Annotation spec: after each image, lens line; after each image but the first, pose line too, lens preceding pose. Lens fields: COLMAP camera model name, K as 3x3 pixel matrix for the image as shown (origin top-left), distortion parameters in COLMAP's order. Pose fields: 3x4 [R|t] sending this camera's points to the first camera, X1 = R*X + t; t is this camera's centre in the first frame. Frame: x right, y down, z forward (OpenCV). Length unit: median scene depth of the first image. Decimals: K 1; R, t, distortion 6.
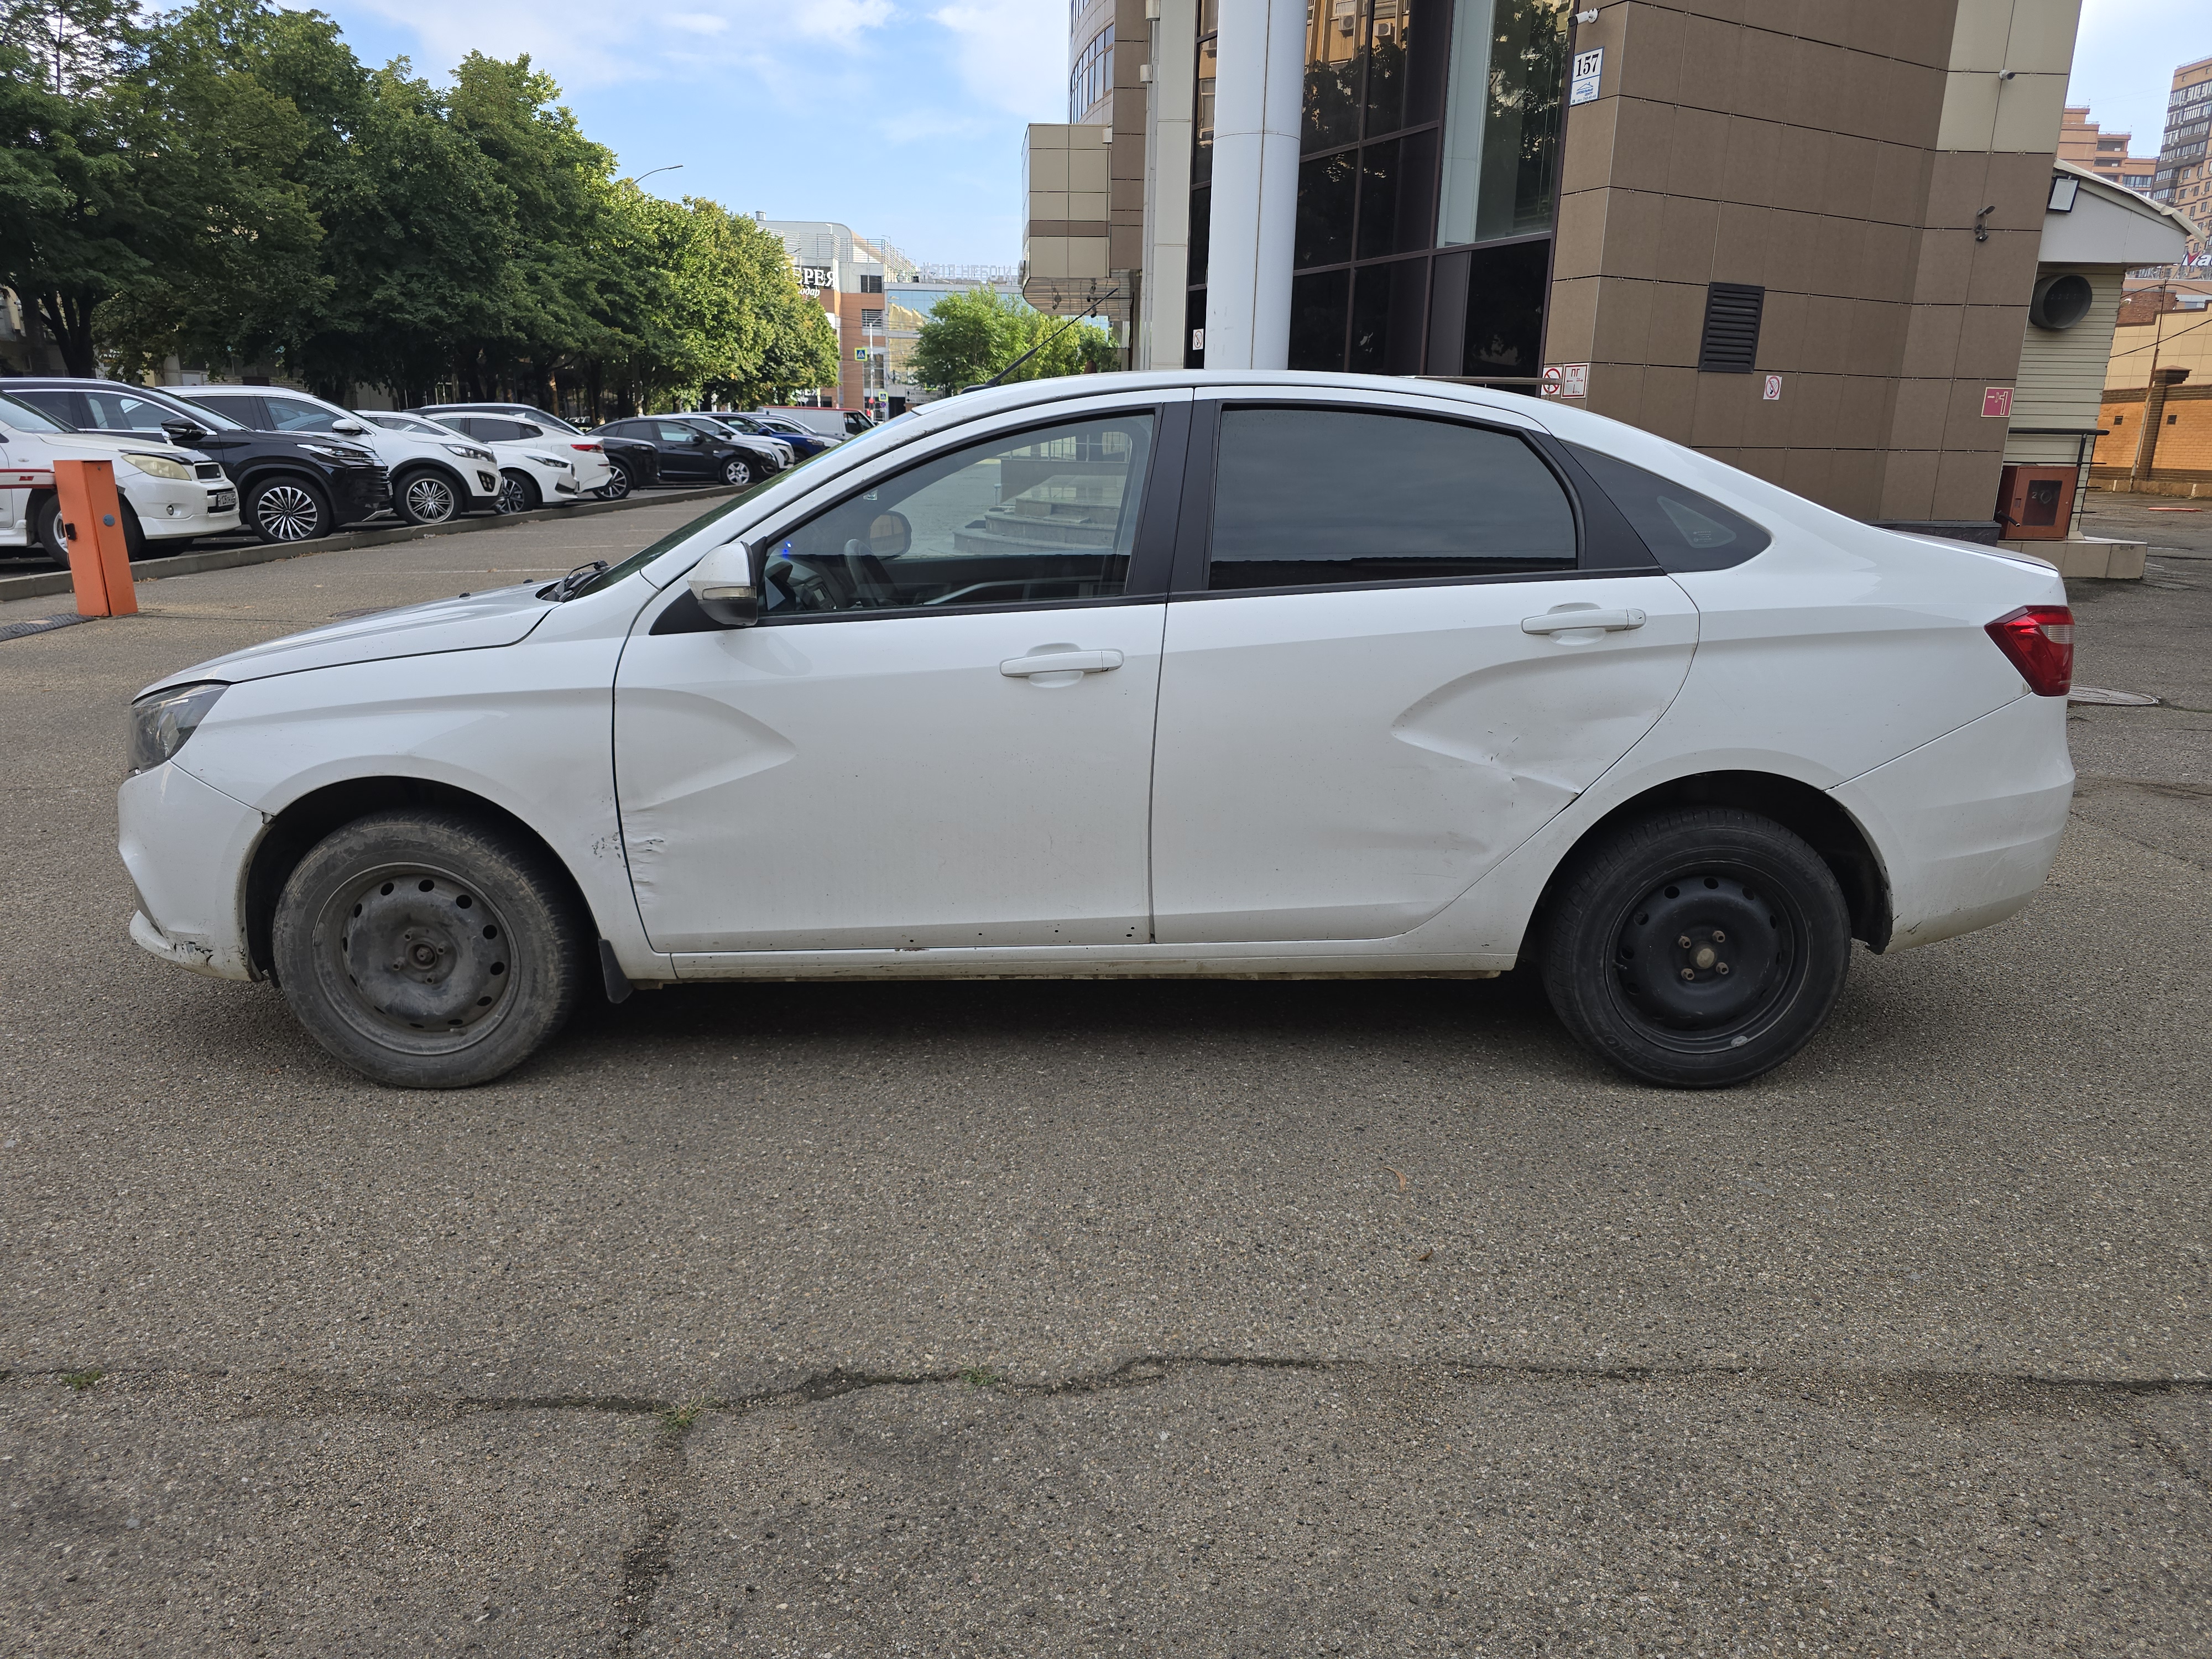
lens RADIAL K [[1481.8, 0, 1109.7], [0, 1481.8, 840.6], [0, 0, 1]] dist [0.045085, -0.040029]
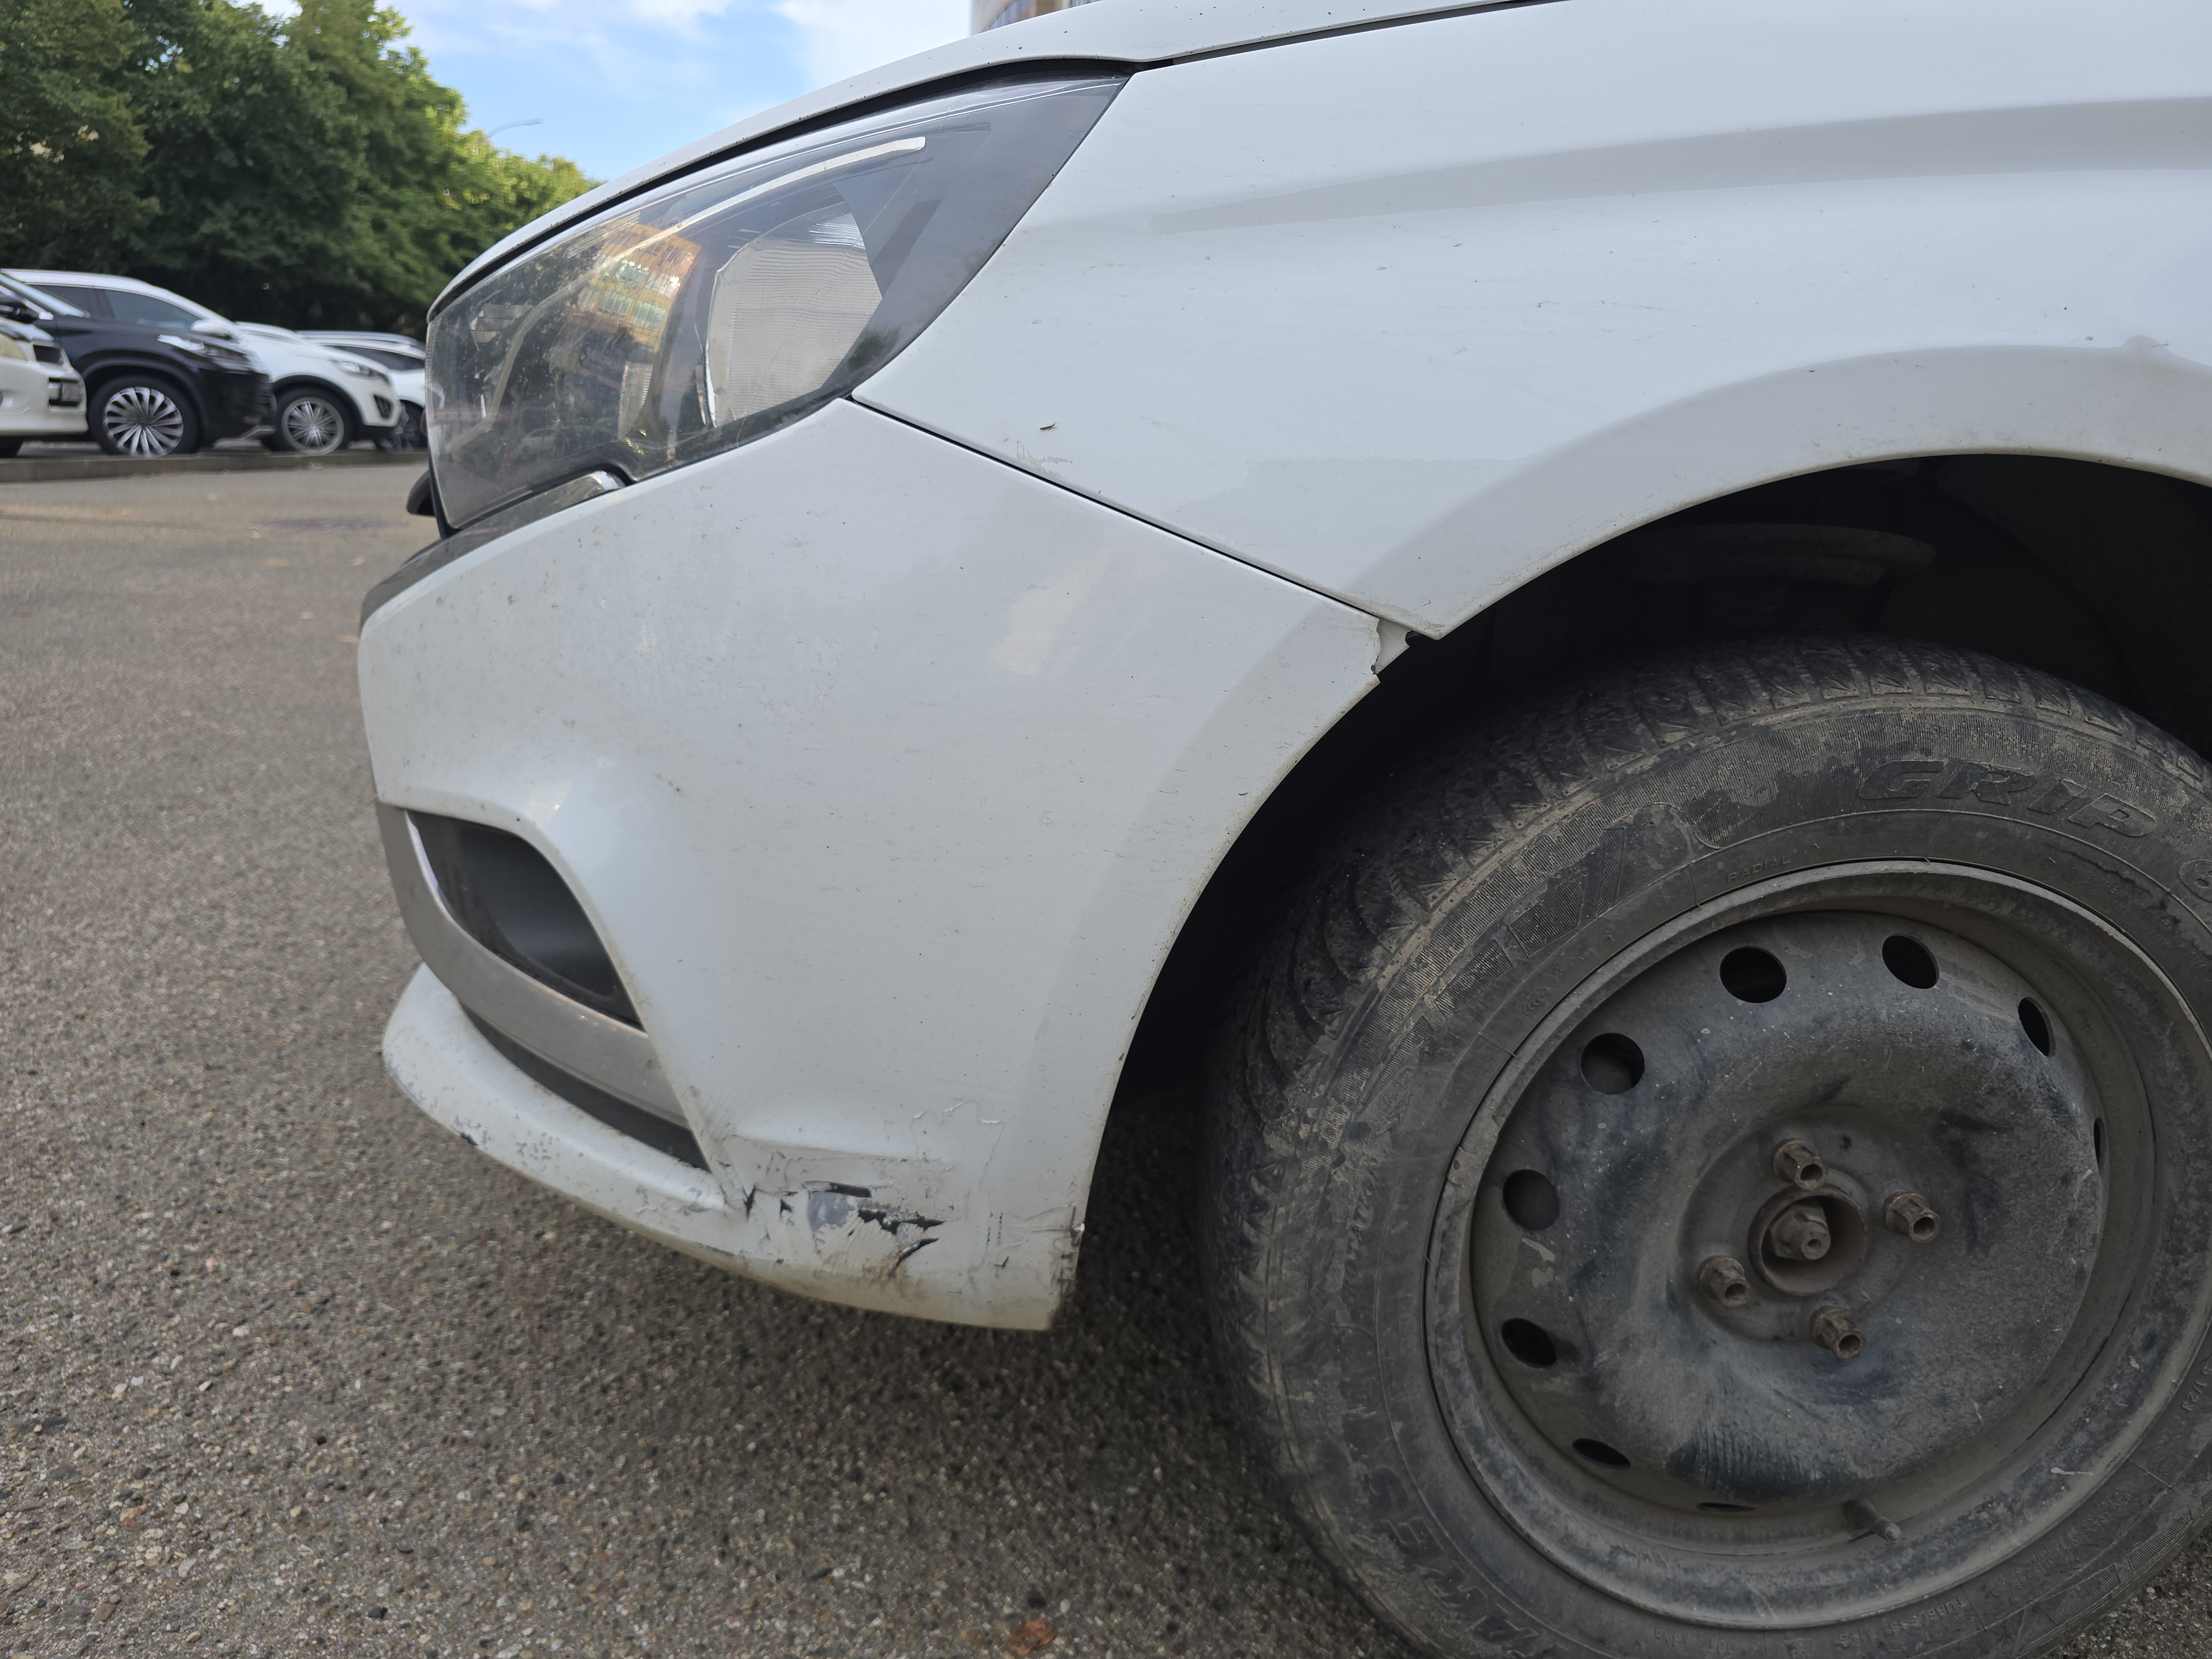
lens RADIAL K [[1481.8, 0, 1106.3], [0, 1481.8, 820.6], [0, 0, 1]] dist [0.045085, -0.040029]
pose [[0.994083, 0.011212, 0.108040, -0.127095], [-0.009181, 0.999772, -0.019280, 0.002807], [-0.108232, 0.018174, 0.993960, 0.160857]]
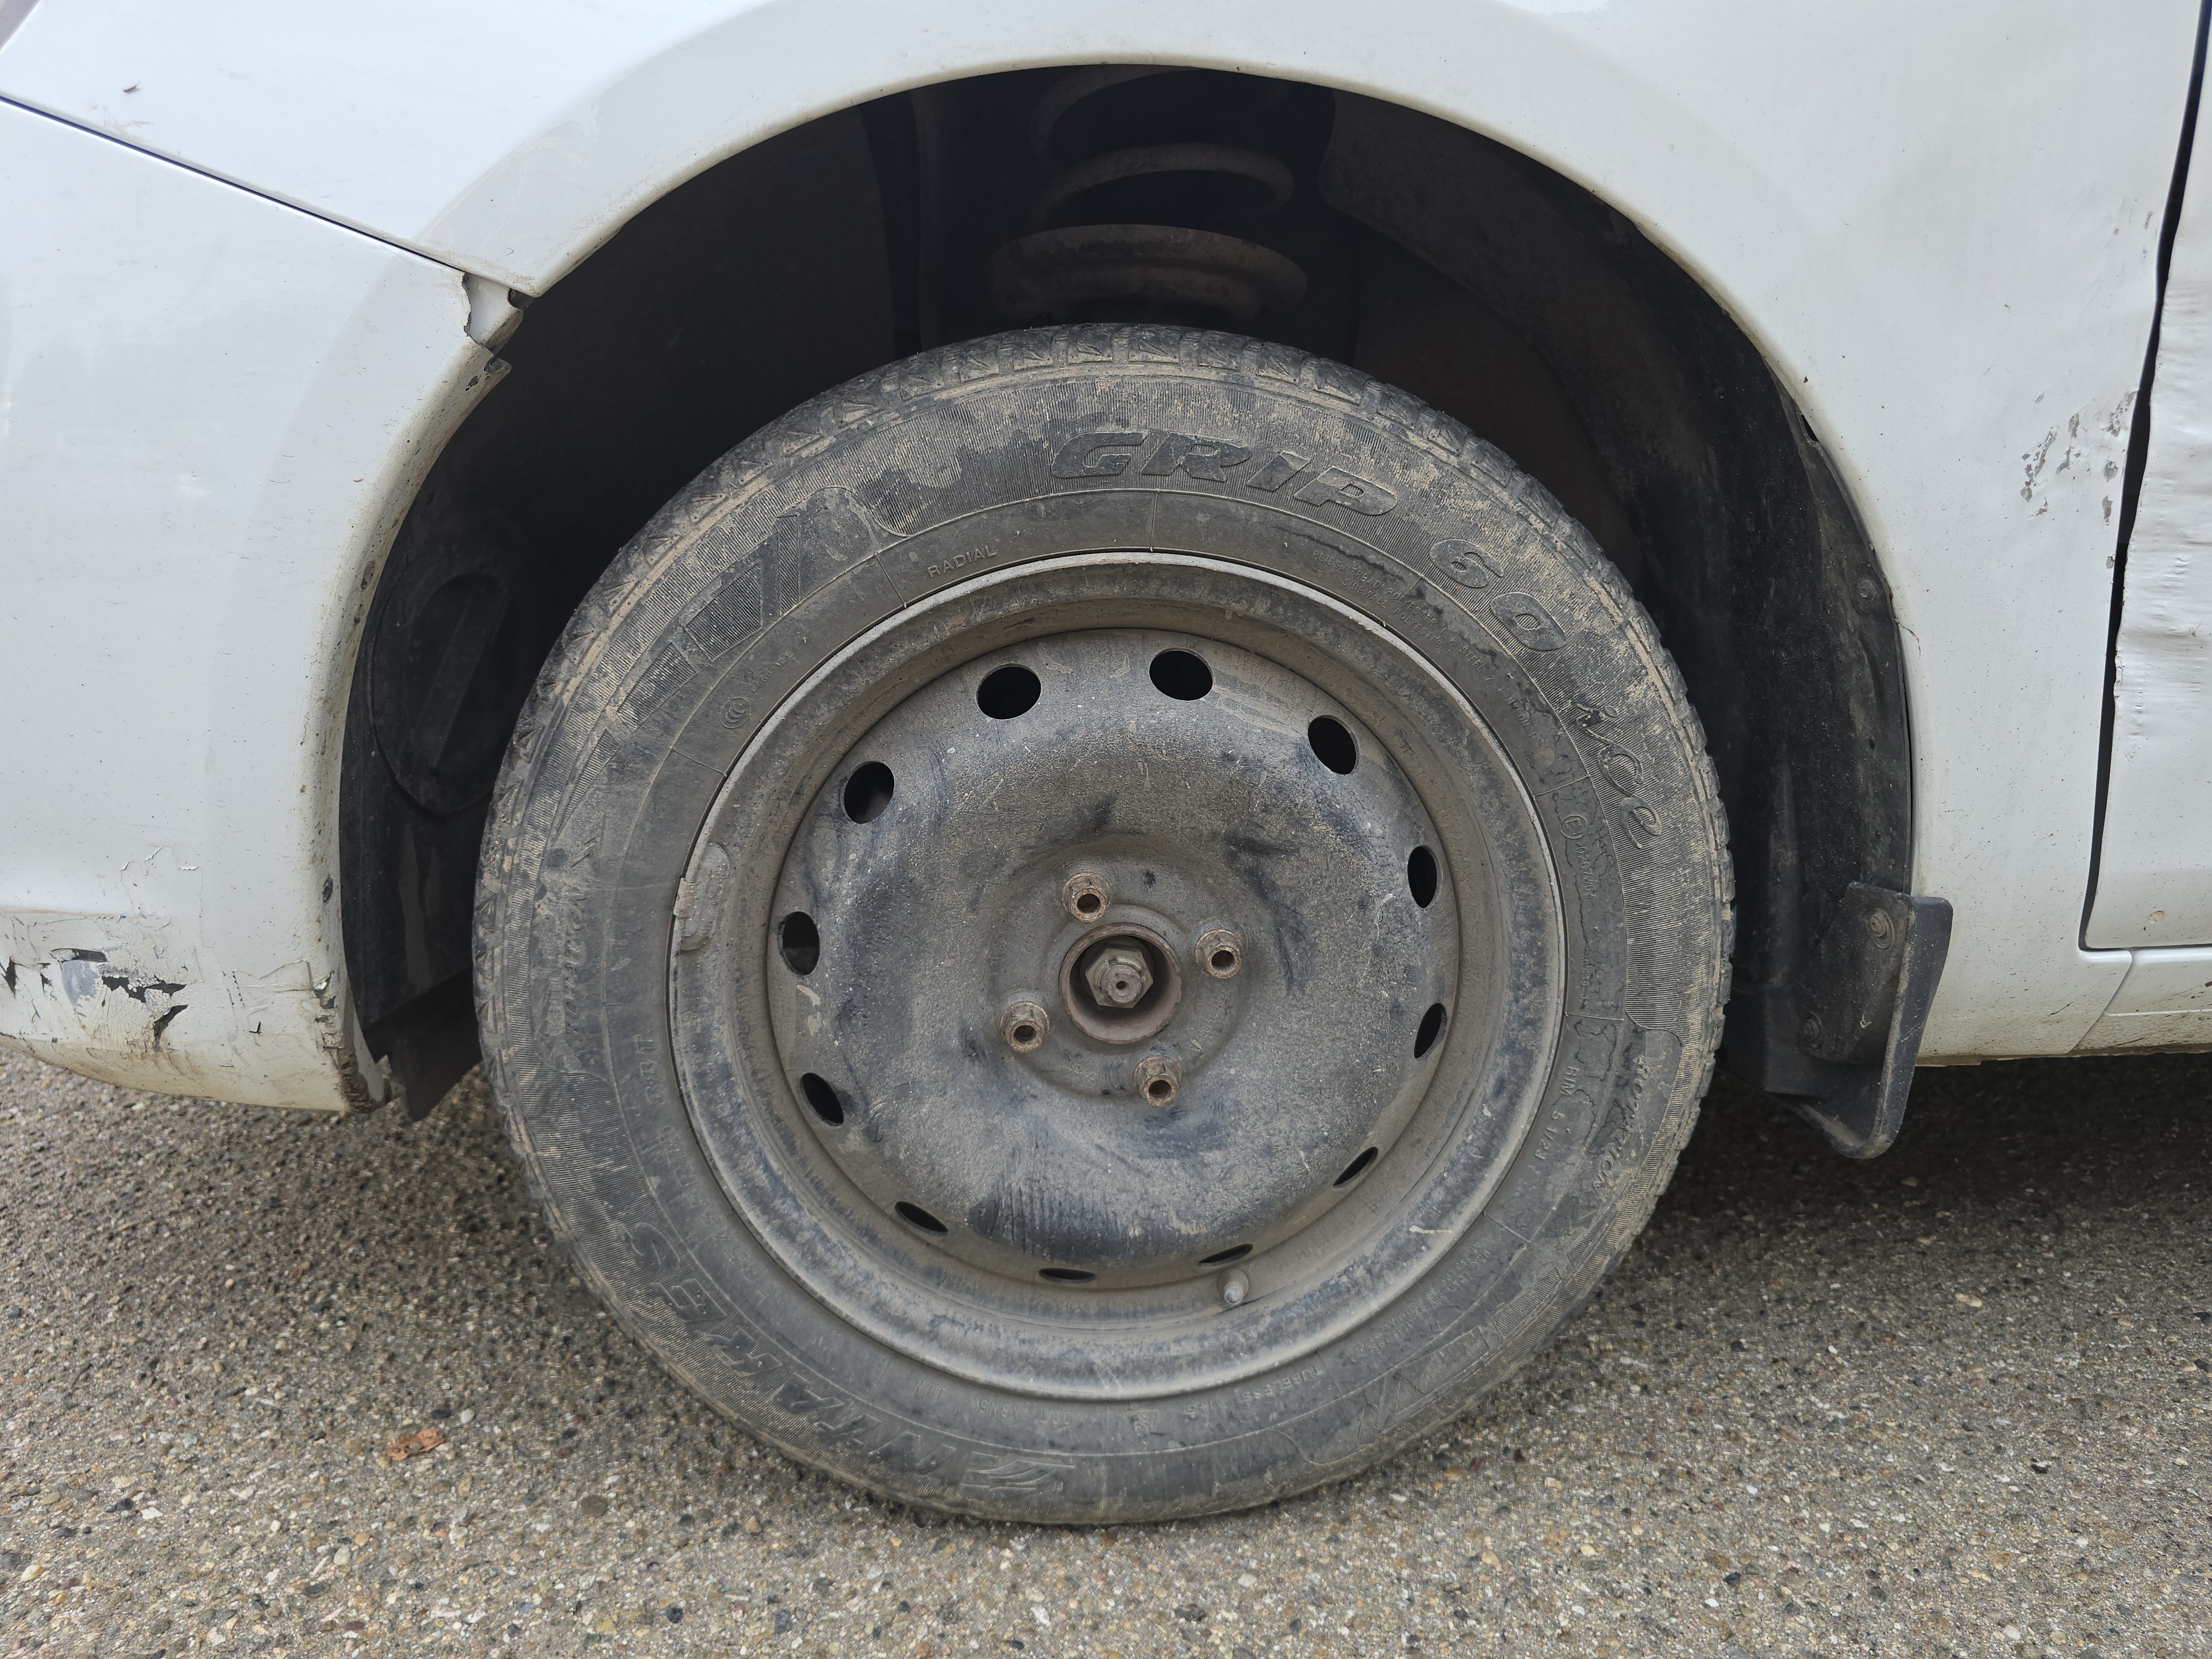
lens RADIAL K [[1481.8, 0, 1089.1], [0, 1481.8, 840.2], [0, 0, 1]] dist [0.045085, -0.040029]
pose [[0.997032, -0.019929, 0.074366, -0.101432], [0.019821, 0.999801, 0.002195, 0.011338], [-0.074395, -0.000715, 0.997229, 0.161706]]
